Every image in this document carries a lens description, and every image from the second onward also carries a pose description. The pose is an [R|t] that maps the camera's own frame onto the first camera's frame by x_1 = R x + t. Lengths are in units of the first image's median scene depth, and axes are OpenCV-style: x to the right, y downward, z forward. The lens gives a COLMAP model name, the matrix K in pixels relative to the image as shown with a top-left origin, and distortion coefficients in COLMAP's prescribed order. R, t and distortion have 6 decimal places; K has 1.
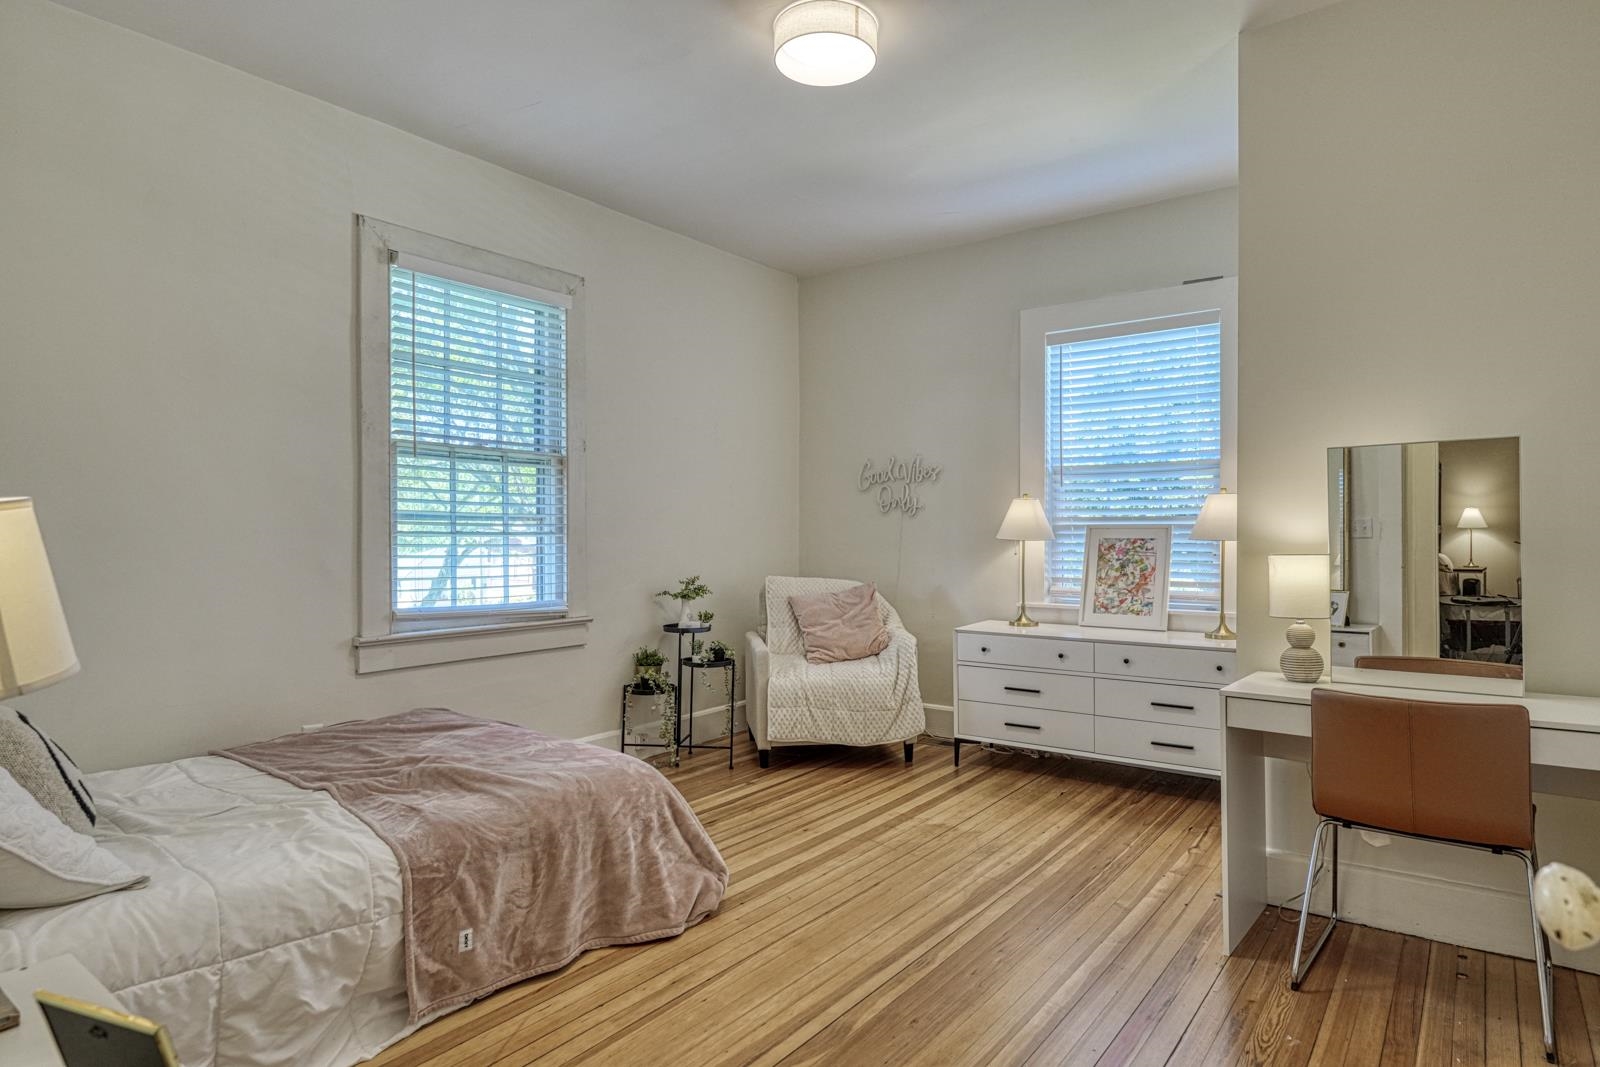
lens RADIAL K [[905.9, 0, 801.4], [0, 905.9, 531.4], [0, 0, 1]] dist [-0.004844, -0.003601]
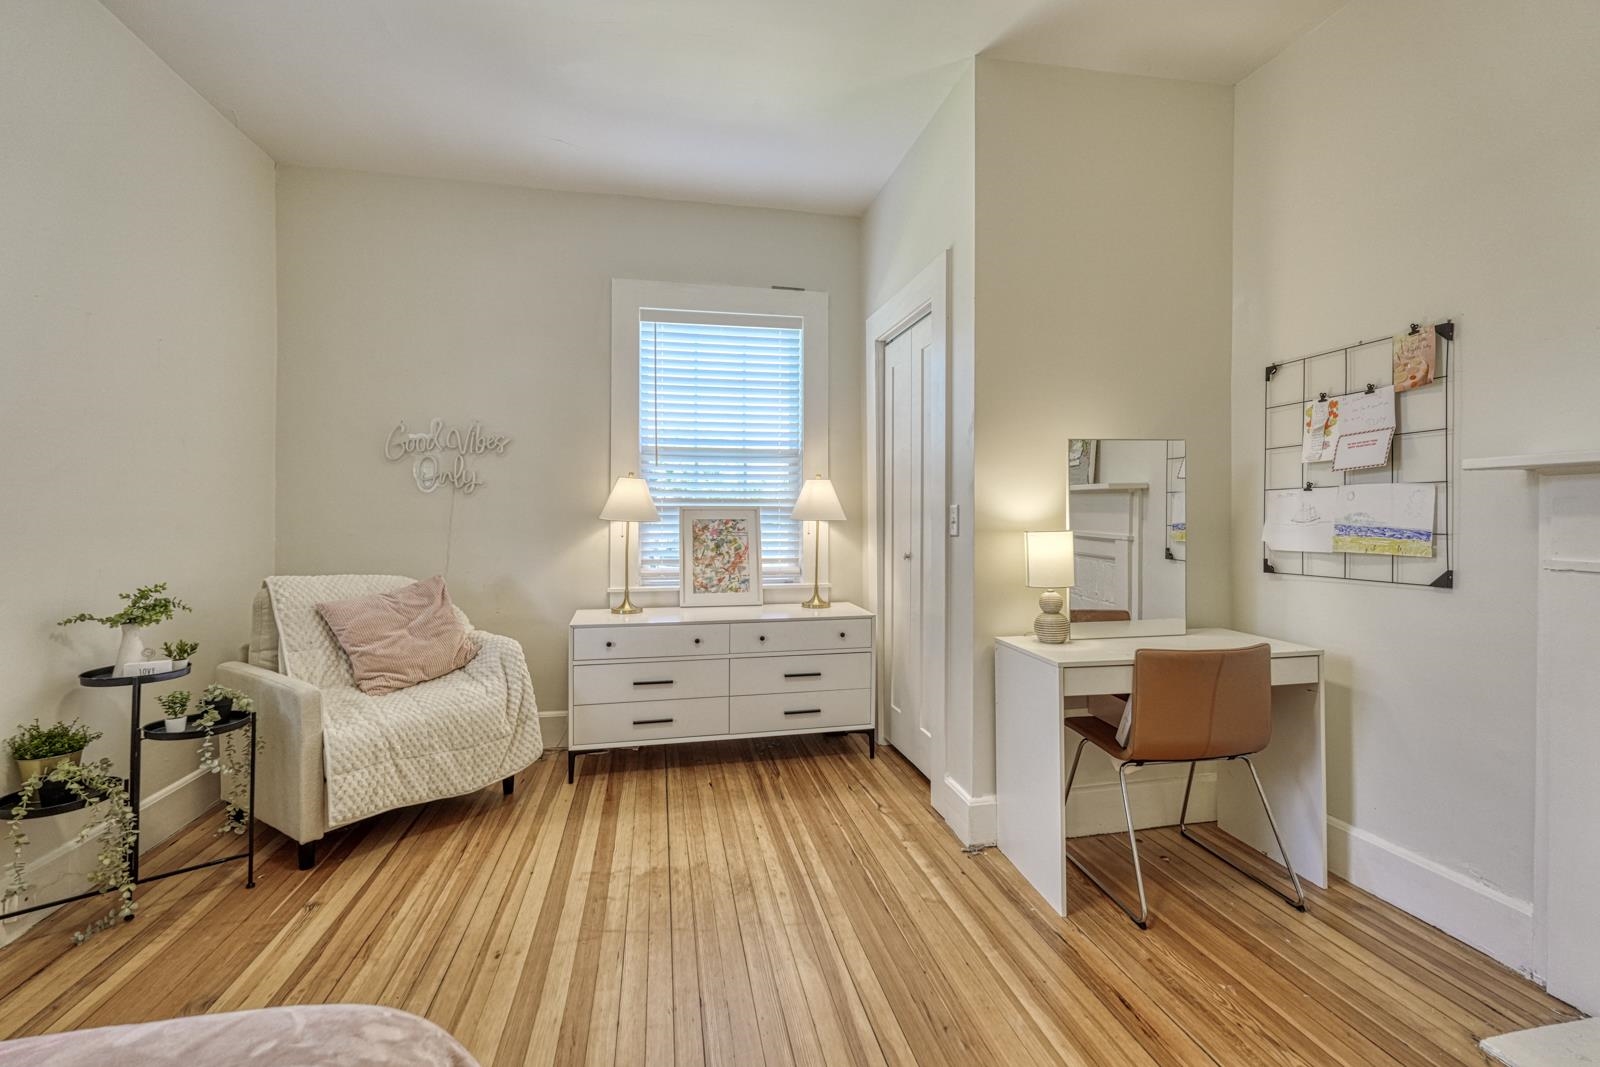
lens RADIAL K [[708.6, 0, 811.5], [0, 708.6, 514.3], [0, 0, 1]] dist [-0.000955, -0.003952]
pose [[0.656378, 0.004663, 0.754418, -0.191288], [-0.000408, 0.999983, -0.005826, 0.006594], [-0.754432, 0.003516, 0.656369, 0.388212]]
